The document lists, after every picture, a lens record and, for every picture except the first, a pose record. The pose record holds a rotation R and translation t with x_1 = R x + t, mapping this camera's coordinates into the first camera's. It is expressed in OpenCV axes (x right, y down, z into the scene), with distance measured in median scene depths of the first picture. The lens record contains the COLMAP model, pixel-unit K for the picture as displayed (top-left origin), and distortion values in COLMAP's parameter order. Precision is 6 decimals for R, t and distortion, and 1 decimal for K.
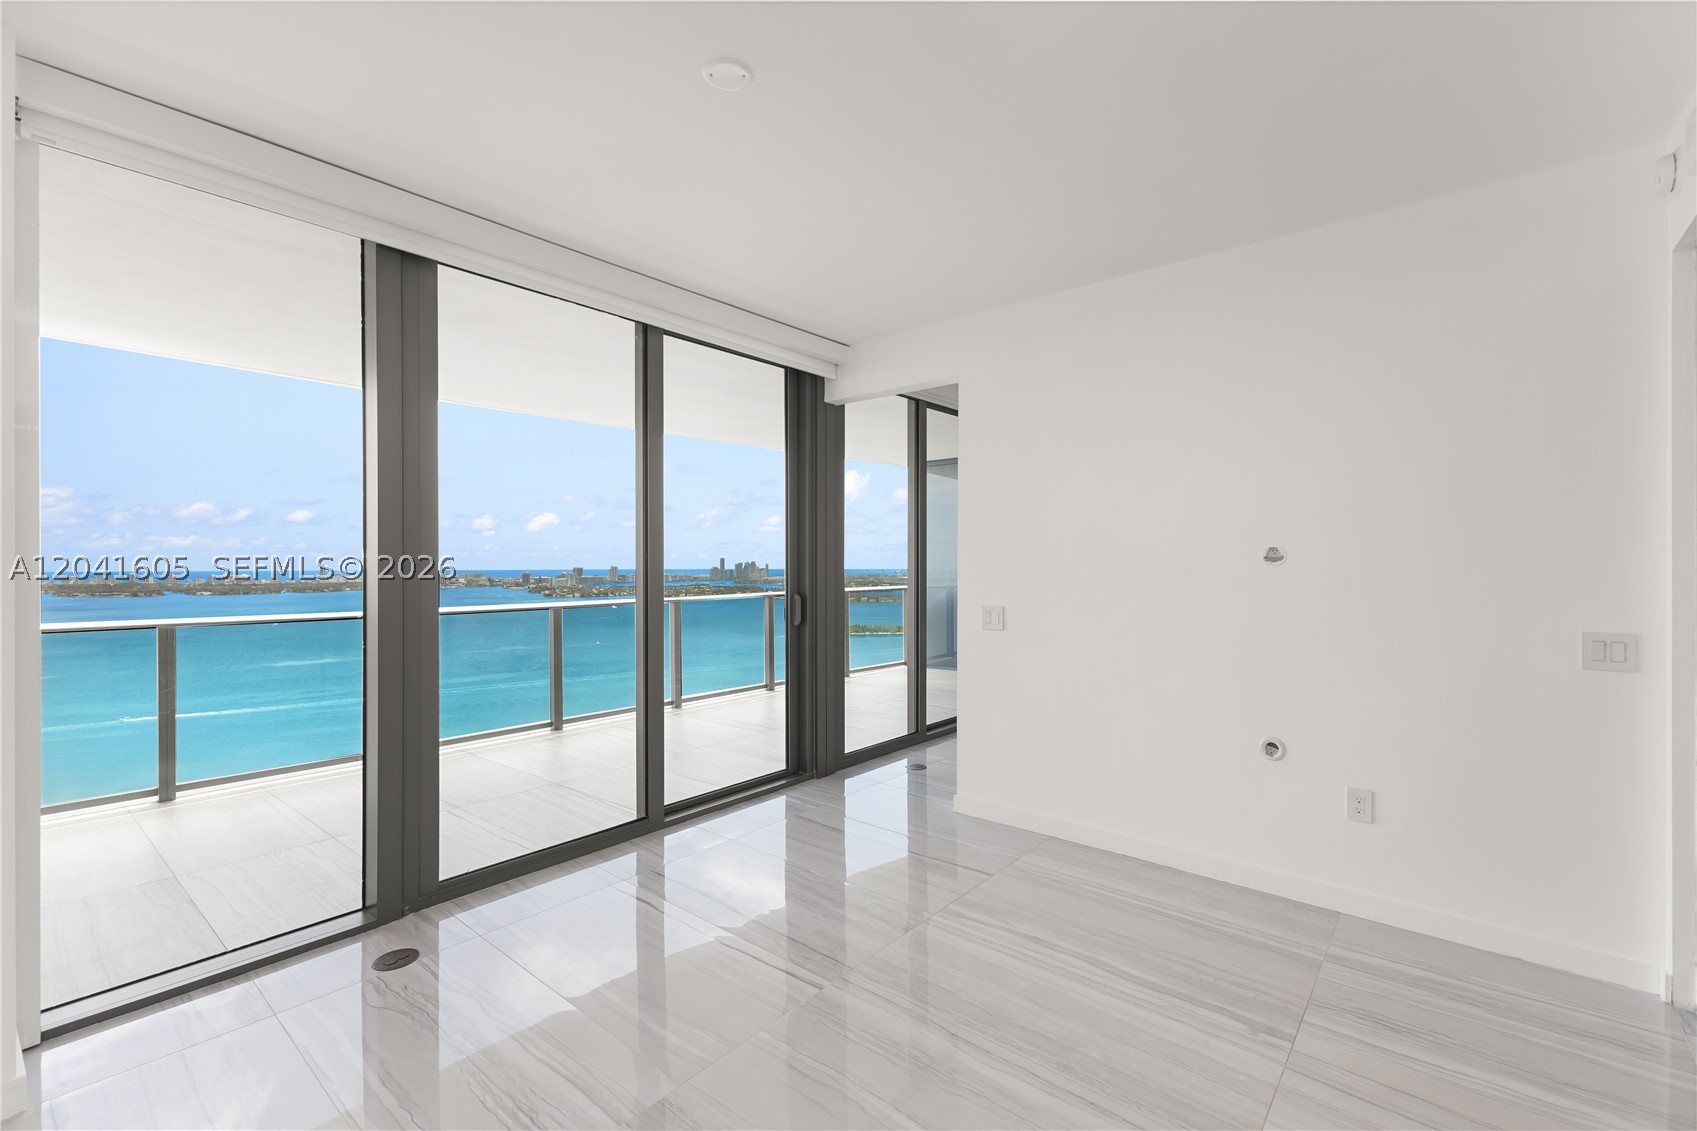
lens RADIAL K [[749.2, 0, 848.5], [0, 749.2, 565.5], [0, 0, 1]] dist [0.024394, -0.009914]
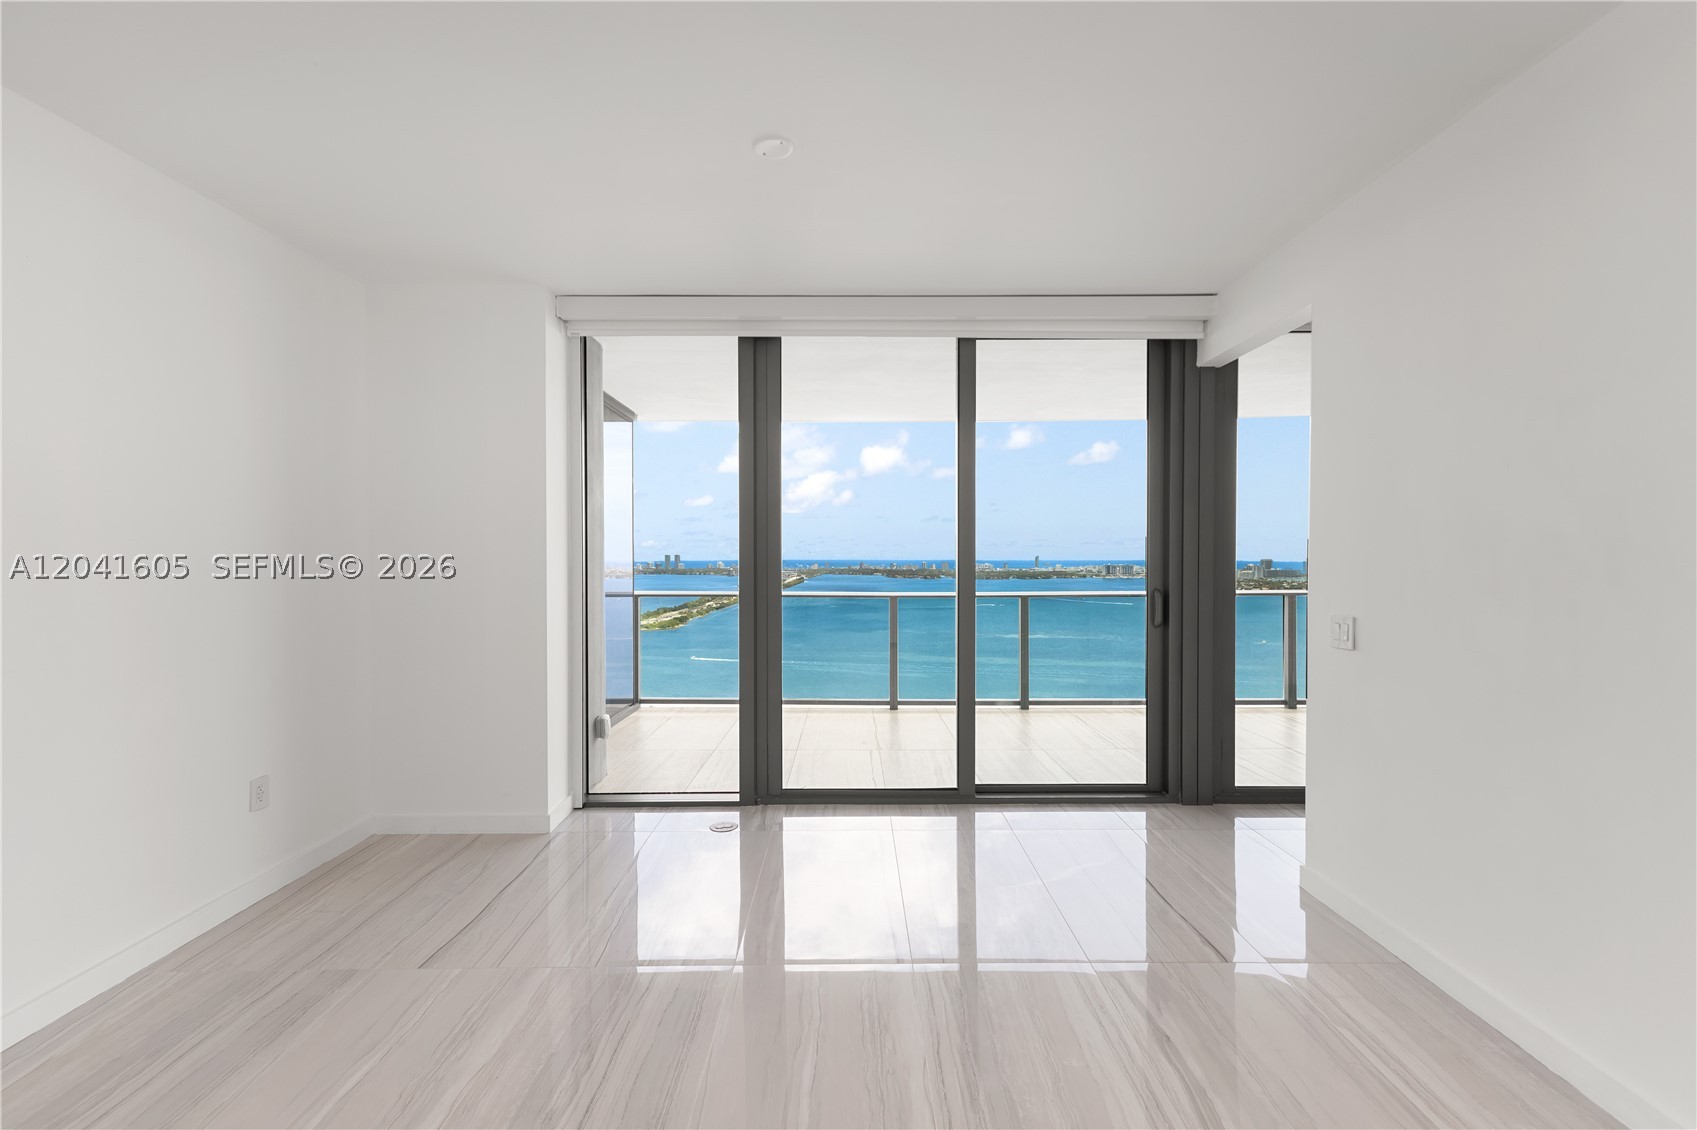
lens RADIAL K [[749.2, 0, 848.5], [0, 749.2, 565.0], [0, 0, 1]] dist [0.024394, -0.009914]
pose [[0.640802, 0.010711, -0.767632, 0.387422], [-0.002392, 0.999926, 0.011956, -0.002920], [0.767703, -0.005825, 0.640779, 0.150700]]
